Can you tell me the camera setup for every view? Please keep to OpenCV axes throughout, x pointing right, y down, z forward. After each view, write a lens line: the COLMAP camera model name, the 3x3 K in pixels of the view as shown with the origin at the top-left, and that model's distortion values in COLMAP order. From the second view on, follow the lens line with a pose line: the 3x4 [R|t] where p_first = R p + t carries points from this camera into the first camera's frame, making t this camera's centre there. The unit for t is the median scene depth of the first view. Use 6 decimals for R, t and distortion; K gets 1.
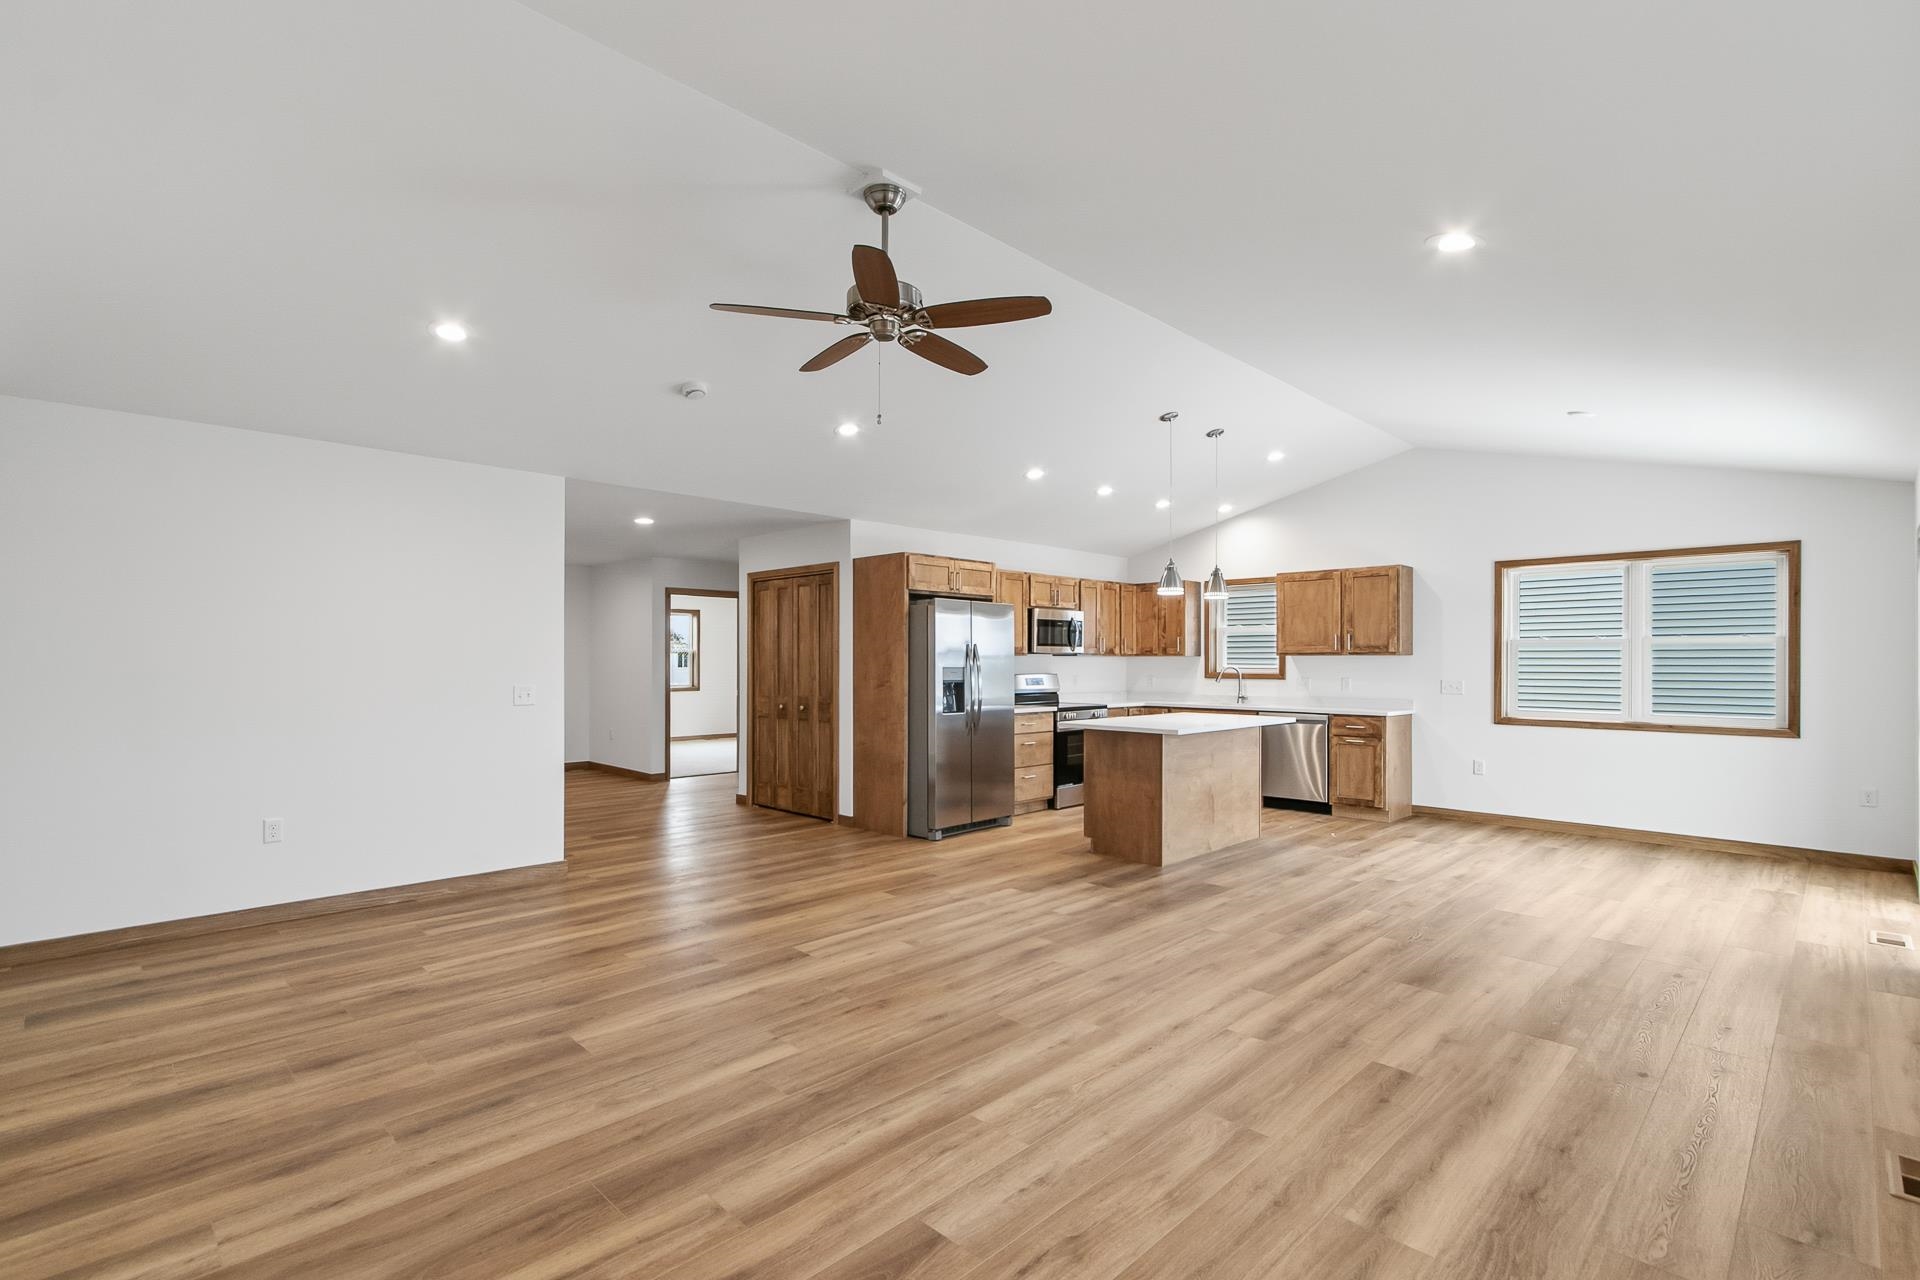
lens RADIAL K [[892.3, 0, 941.3], [0, 892.3, 653.4], [0, 0, 1]] dist [0.010599, -0.000014]
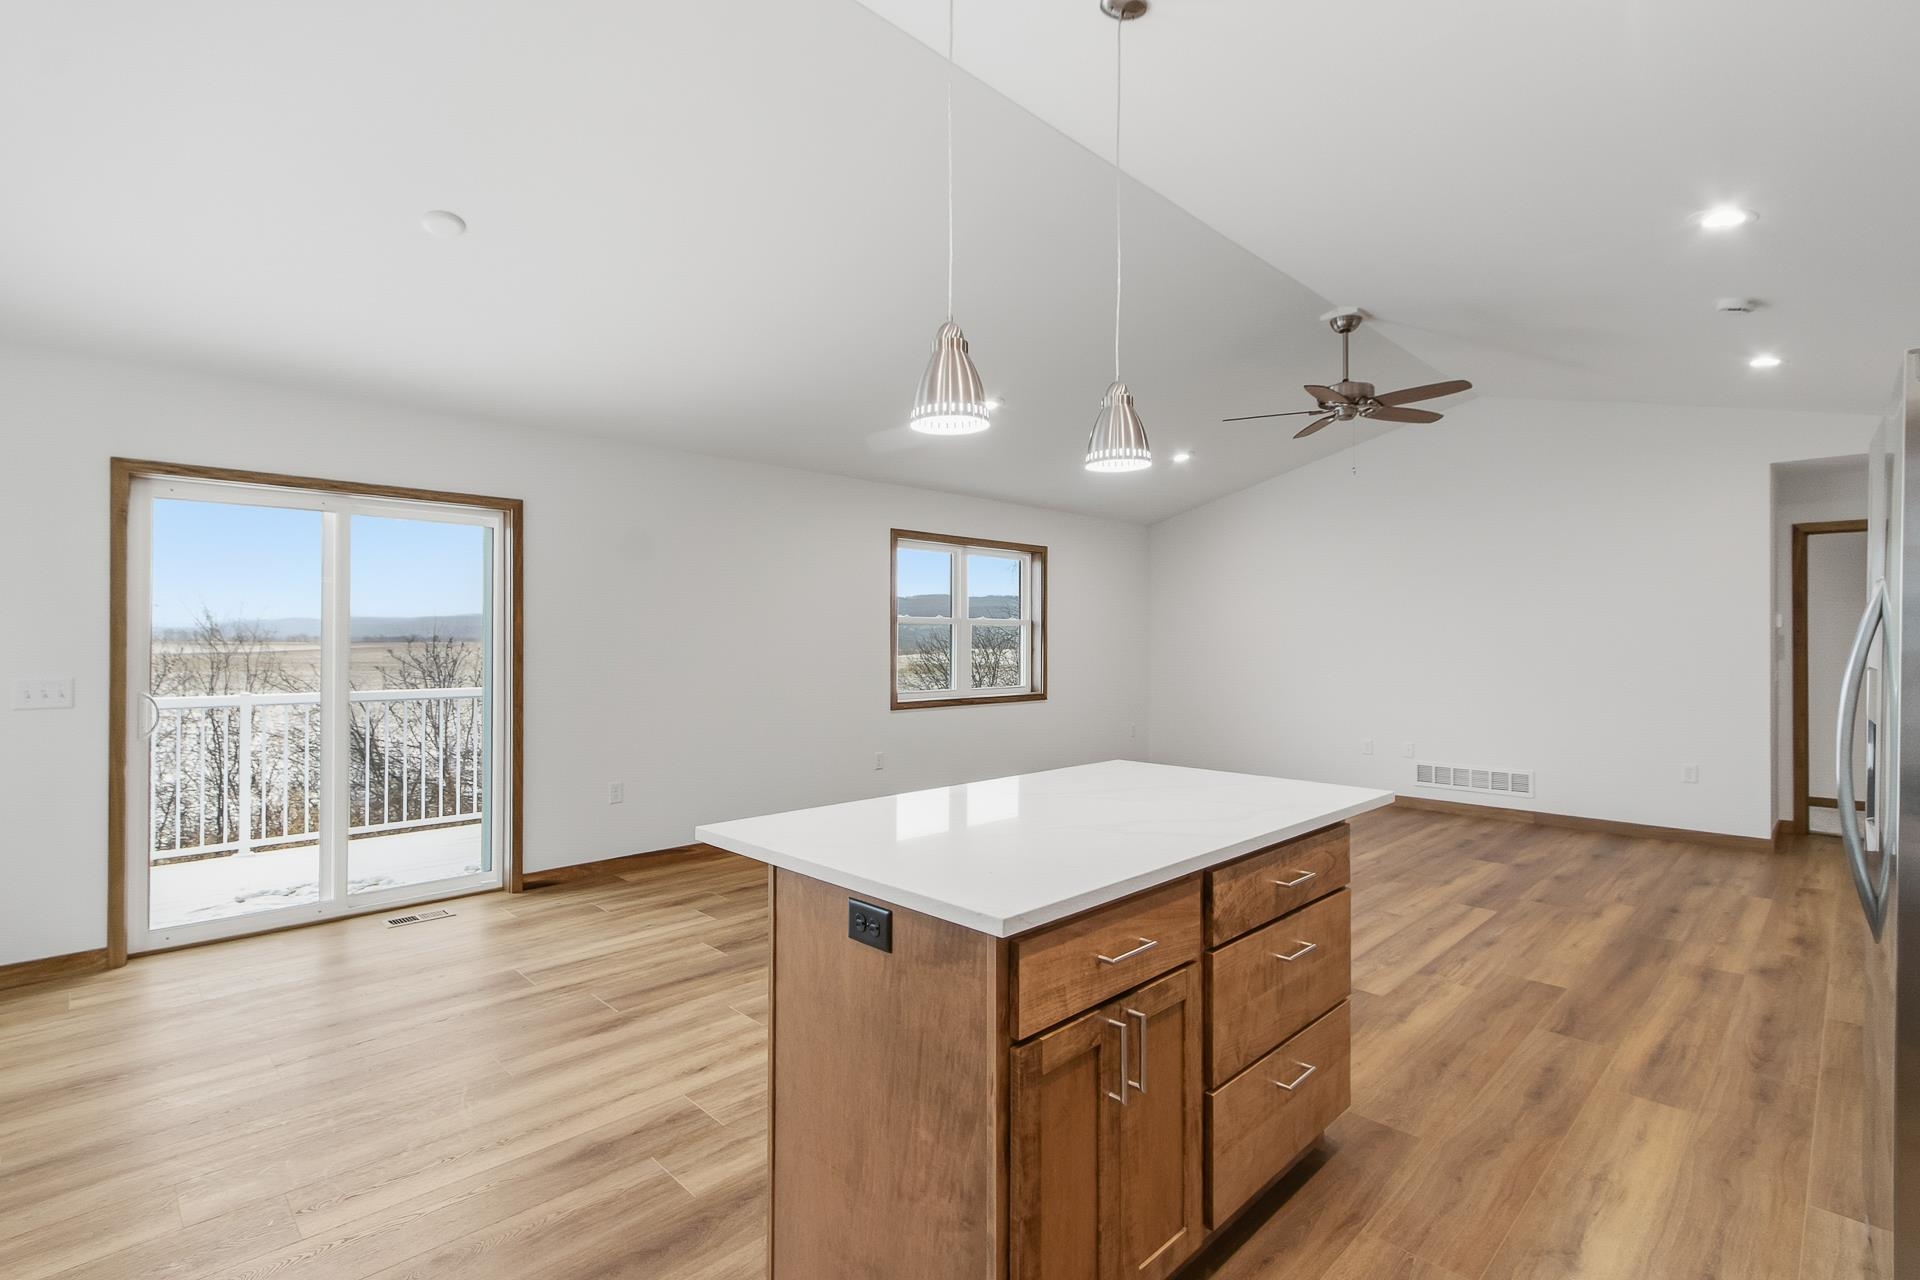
lens RADIAL K [[888.5, 0, 935.7], [0, 888.5, 636.4], [0, 0, 1]] dist [-0.002338, -0.000387]
pose [[-0.999933, -0.003842, 0.010927, 0.515535], [-0.003993, 0.999897, -0.013771, 0.018955], [-0.010873, -0.013814, -0.999845, 2.159240]]
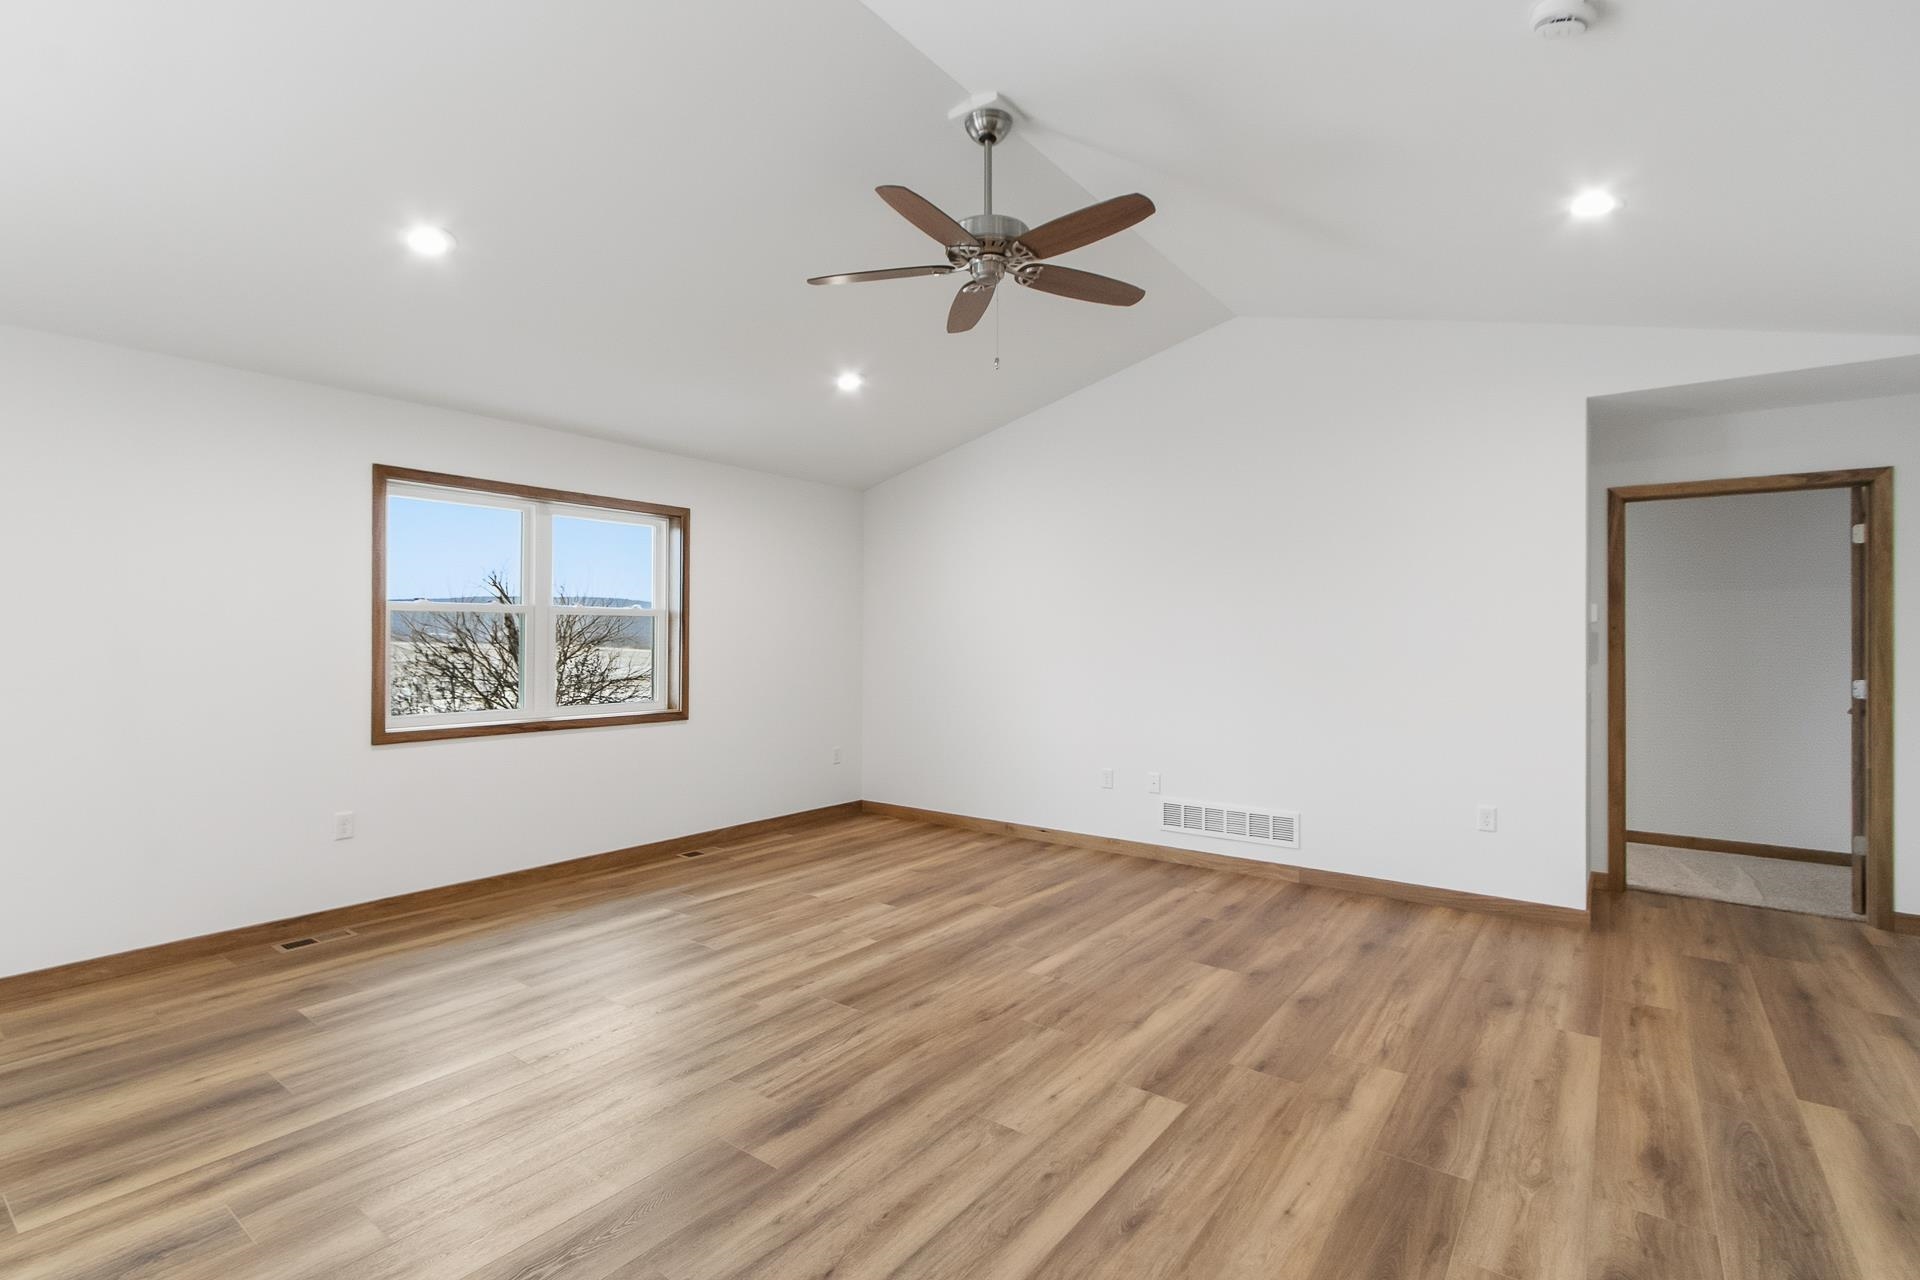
lens RADIAL K [[890.1, 0, 935.3], [0, 890.1, 638.3], [0, 0, 1]] dist [0.000746, -0.000569]
pose [[-0.990648, -0.004535, -0.136370, 0.094881], [-0.003190, 0.999944, -0.010084, 0.013070], [0.136408, -0.009555, -0.990607, 1.656977]]
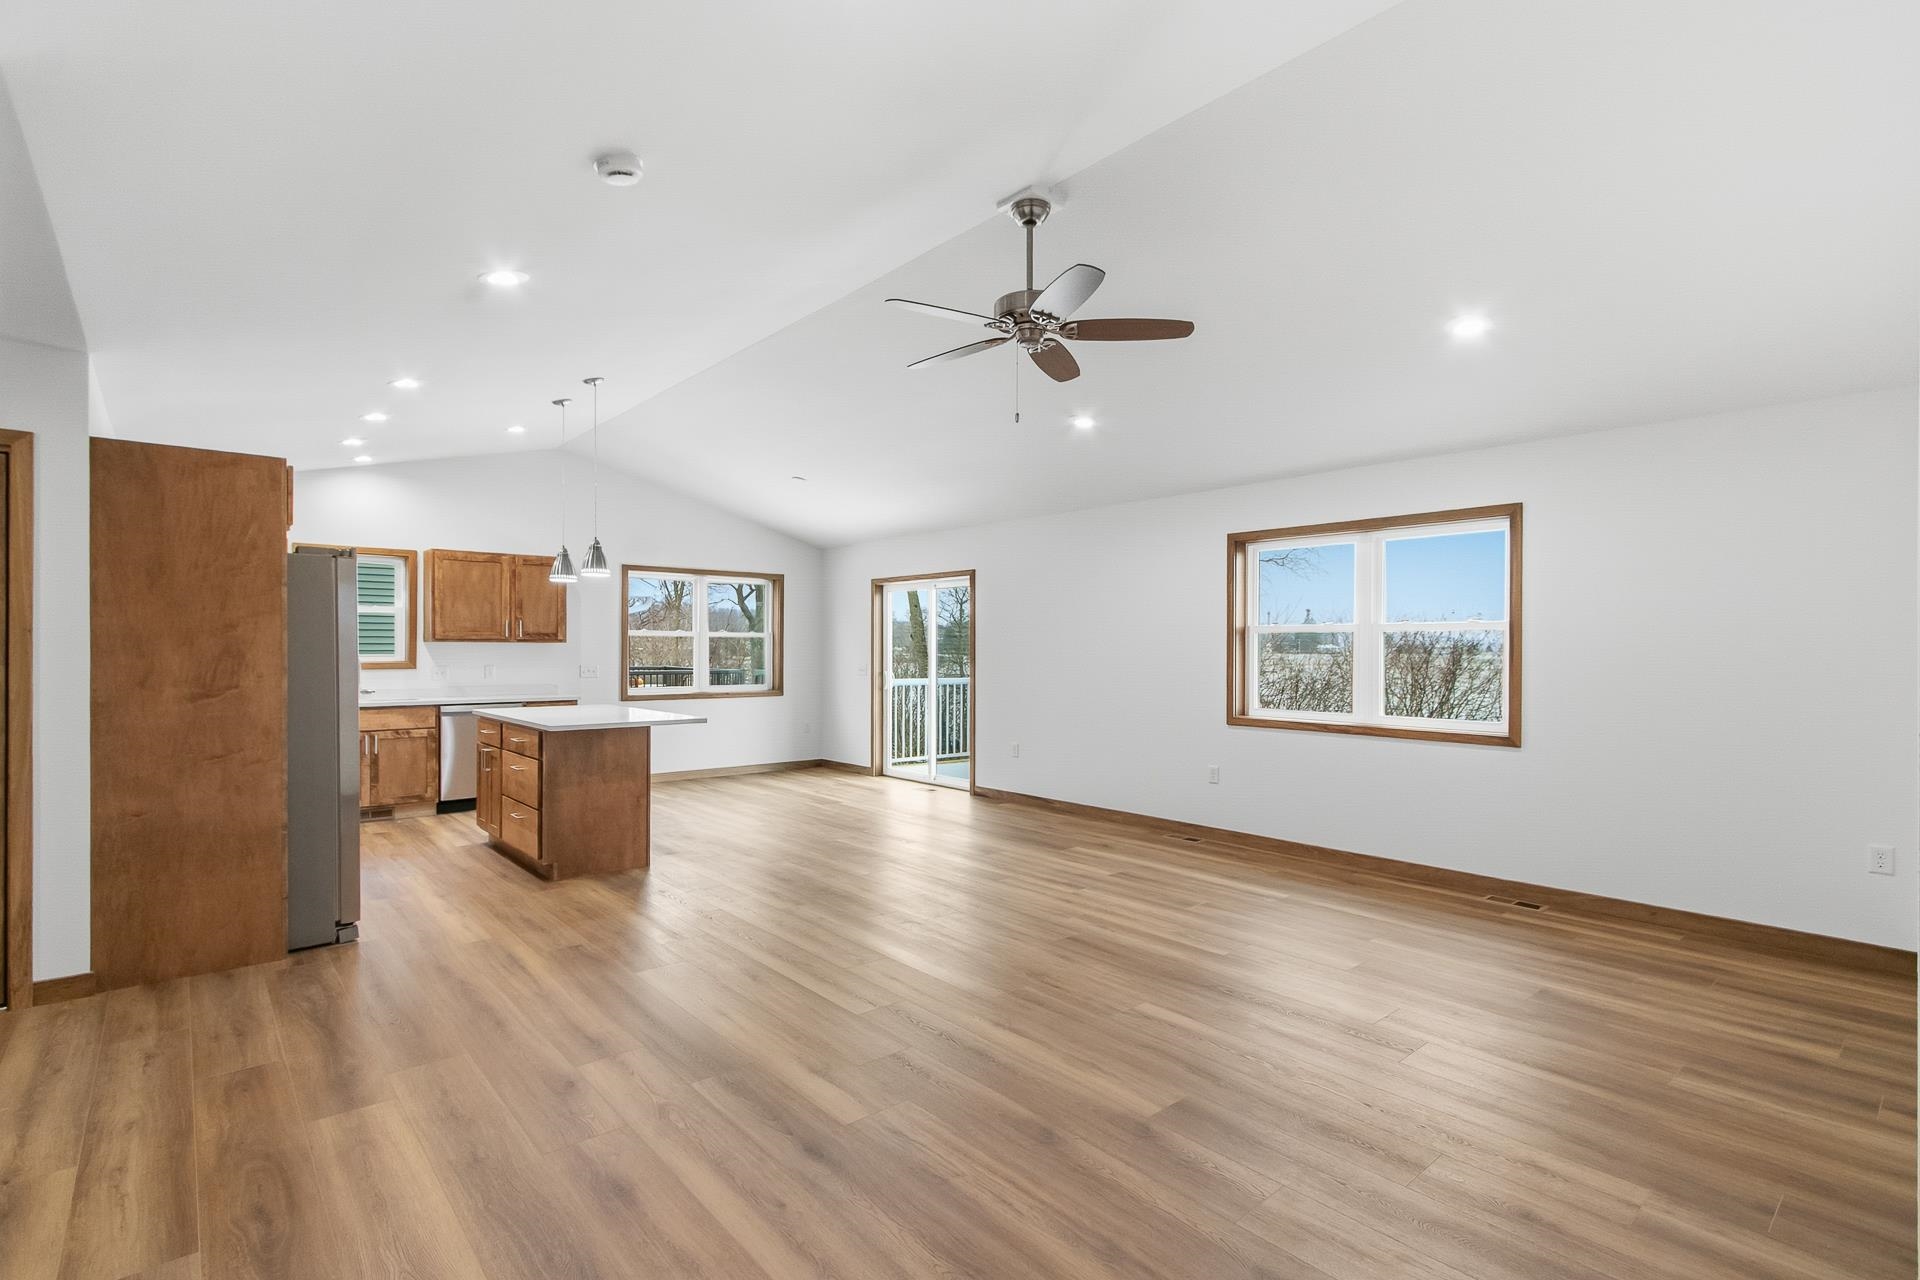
lens RADIAL K [[892.3, 0, 941.3], [0, 892.3, 653.4], [0, 0, 1]] dist [0.010599, -0.000014]
pose [[0.066870, -0.006357, 0.997741, -0.992705], [-0.013816, 0.999878, 0.007296, 0.001457], [-0.997666, -0.014273, 0.066774, 0.913030]]
